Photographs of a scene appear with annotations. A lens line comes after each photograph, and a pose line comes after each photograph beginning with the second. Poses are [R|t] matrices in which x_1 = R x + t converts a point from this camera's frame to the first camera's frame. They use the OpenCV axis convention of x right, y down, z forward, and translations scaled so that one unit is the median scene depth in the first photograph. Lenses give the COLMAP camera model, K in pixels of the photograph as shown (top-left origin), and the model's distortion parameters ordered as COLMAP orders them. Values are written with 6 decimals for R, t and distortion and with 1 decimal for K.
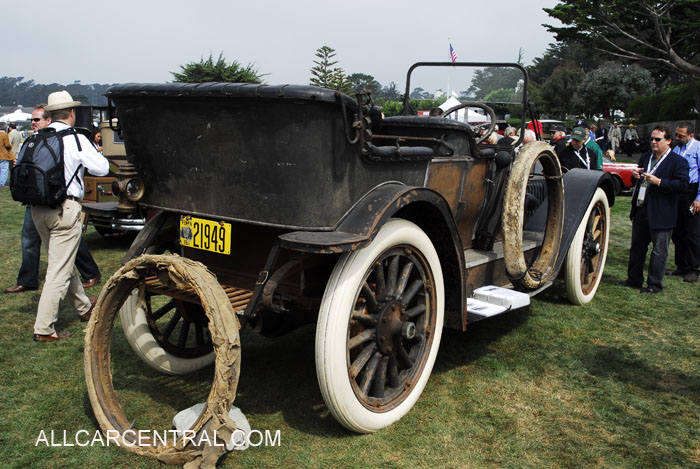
lens RADIAL K [[732.6, 0, 350.0], [0, 732.6, 234.5], [0, 0, 1]] dist [-0.153653, 0.164891]
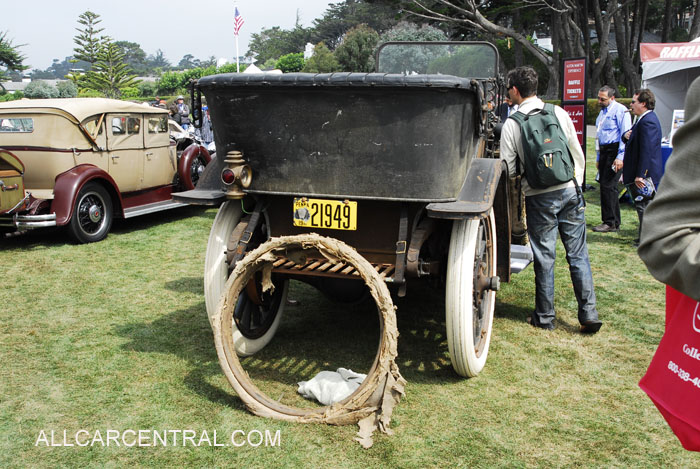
lens RADIAL K [[786.3, 0, 350.0], [0, 786.3, 234.5], [0, 0, 1]] dist [-0.088859, 0.008339]
pose [[0.956424, -0.084387, 0.279522, -0.490295], [0.076303, 0.996294, 0.039694, -0.012748], [-0.281836, -0.016636, 0.959318, -0.124690]]
